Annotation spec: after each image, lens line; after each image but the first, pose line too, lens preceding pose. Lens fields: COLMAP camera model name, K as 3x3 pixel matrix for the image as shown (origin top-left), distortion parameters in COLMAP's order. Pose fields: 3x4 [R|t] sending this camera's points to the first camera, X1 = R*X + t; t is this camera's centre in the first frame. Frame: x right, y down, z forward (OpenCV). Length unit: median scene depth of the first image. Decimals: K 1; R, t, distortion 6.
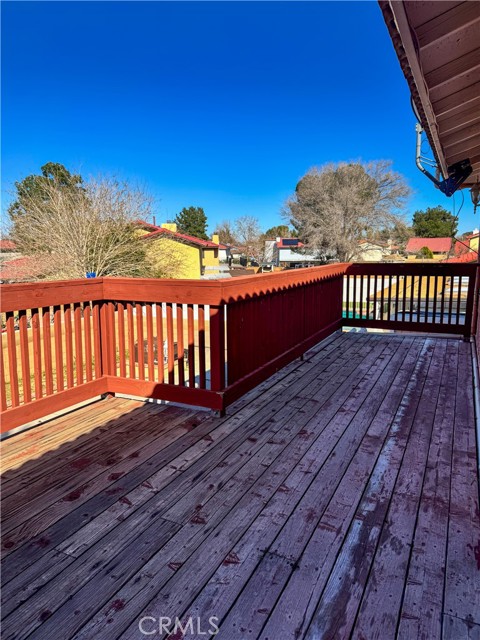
lens RADIAL K [[449.8, 0, 240.8], [0, 449.8, 319.1], [0, 0, 1]] dist [0.009081, 0.003642]
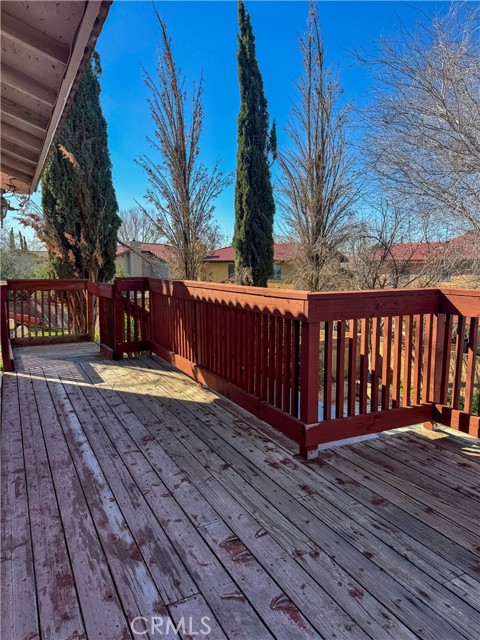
lens RADIAL K [[449.8, 0, 240.9], [0, 449.8, 318.7], [0, 0, 1]] dist [0.009081, 0.003642]
pose [[-0.596208, 0.126794, -0.792754, 0.605711], [-0.092595, 0.970000, 0.224781, -0.196839], [0.797472, 0.207422, -0.566581, 1.154504]]
